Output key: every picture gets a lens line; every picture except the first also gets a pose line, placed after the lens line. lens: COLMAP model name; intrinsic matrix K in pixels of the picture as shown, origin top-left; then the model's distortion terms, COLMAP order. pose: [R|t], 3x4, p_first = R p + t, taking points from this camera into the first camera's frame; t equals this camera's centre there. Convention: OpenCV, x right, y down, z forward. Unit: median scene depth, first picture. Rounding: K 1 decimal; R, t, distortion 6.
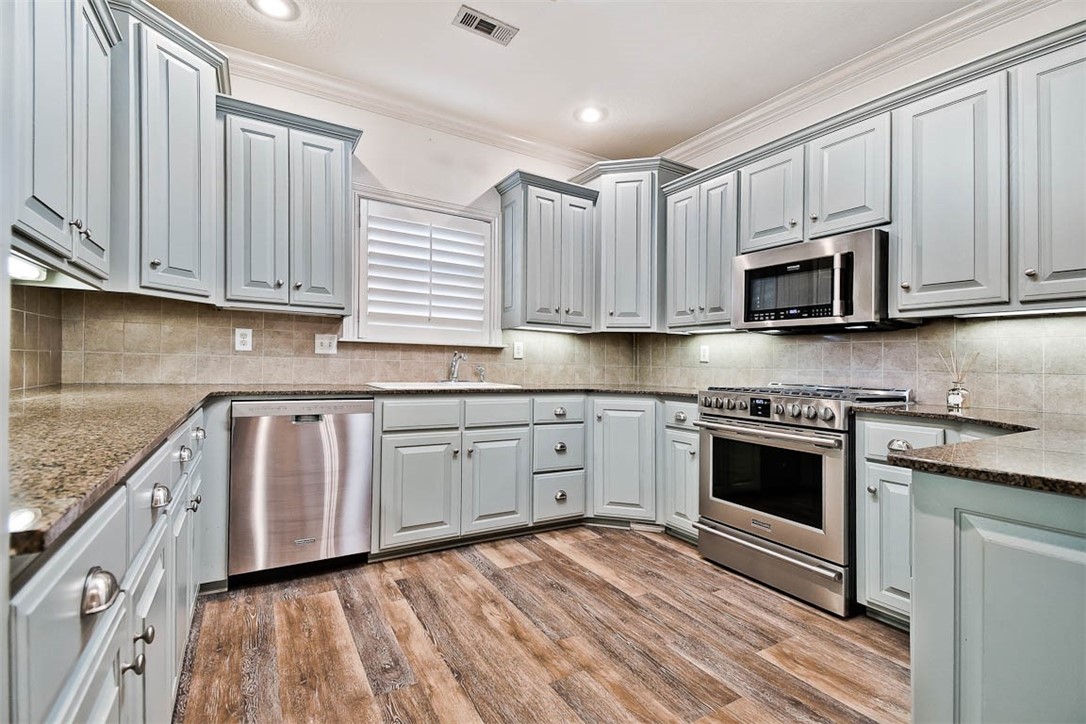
lens RADIAL K [[484.9, 0, 560.9], [0, 484.9, 350.9], [0, 0, 1]] dist [0.012127, -0.004635]
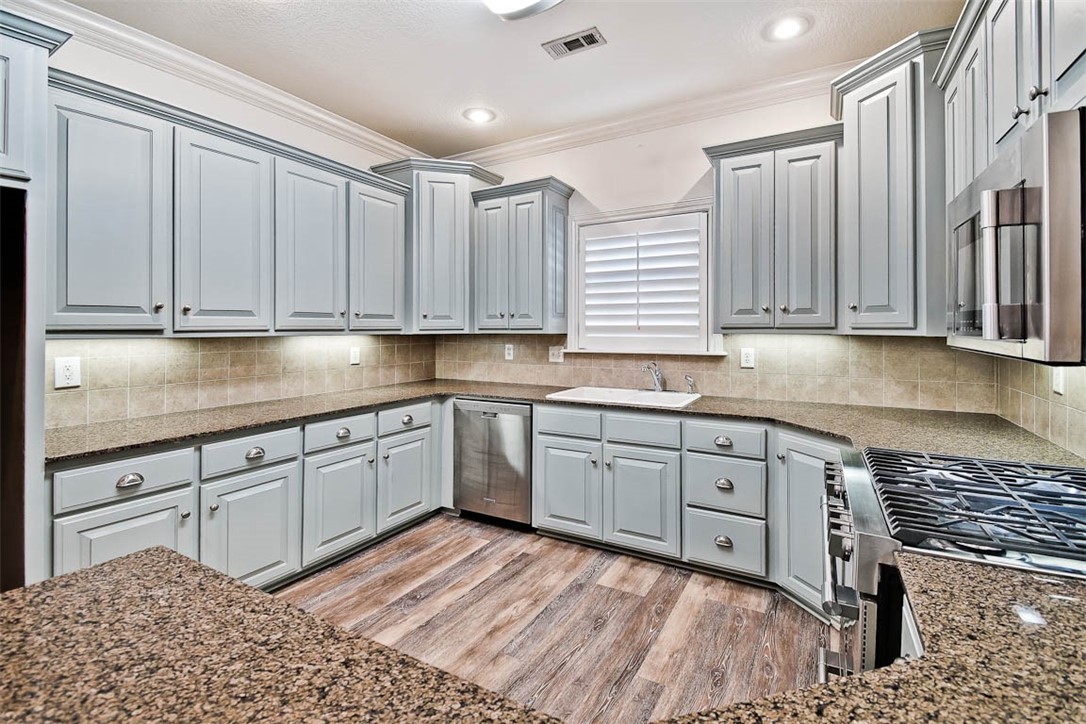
lens RADIAL K [[484.9, 0, 537.4], [0, 484.9, 364.0], [0, 0, 1]] dist [0.012127, -0.004635]
pose [[0.485286, 0.040924, -0.873397, 0.628108], [0.037128, 0.997039, 0.067347, -0.080699], [0.873567, -0.065110, 0.482330, 0.381394]]
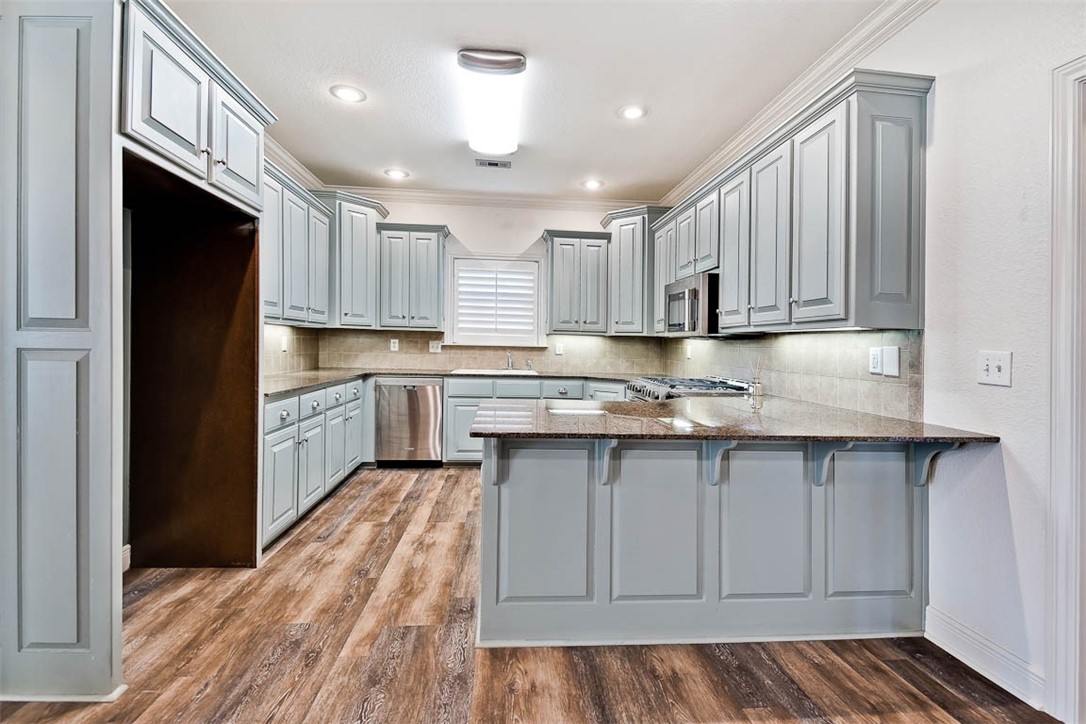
lens RADIAL K [[484.9, 0, 545.4], [0, 484.9, 351.7], [0, 0, 1]] dist [0.012127, -0.004635]
pose [[0.901310, 0.005003, -0.433146, 0.675211], [0.008884, 0.999510, 0.030030, -0.048473], [0.433084, -0.030914, 0.900823, -0.429075]]
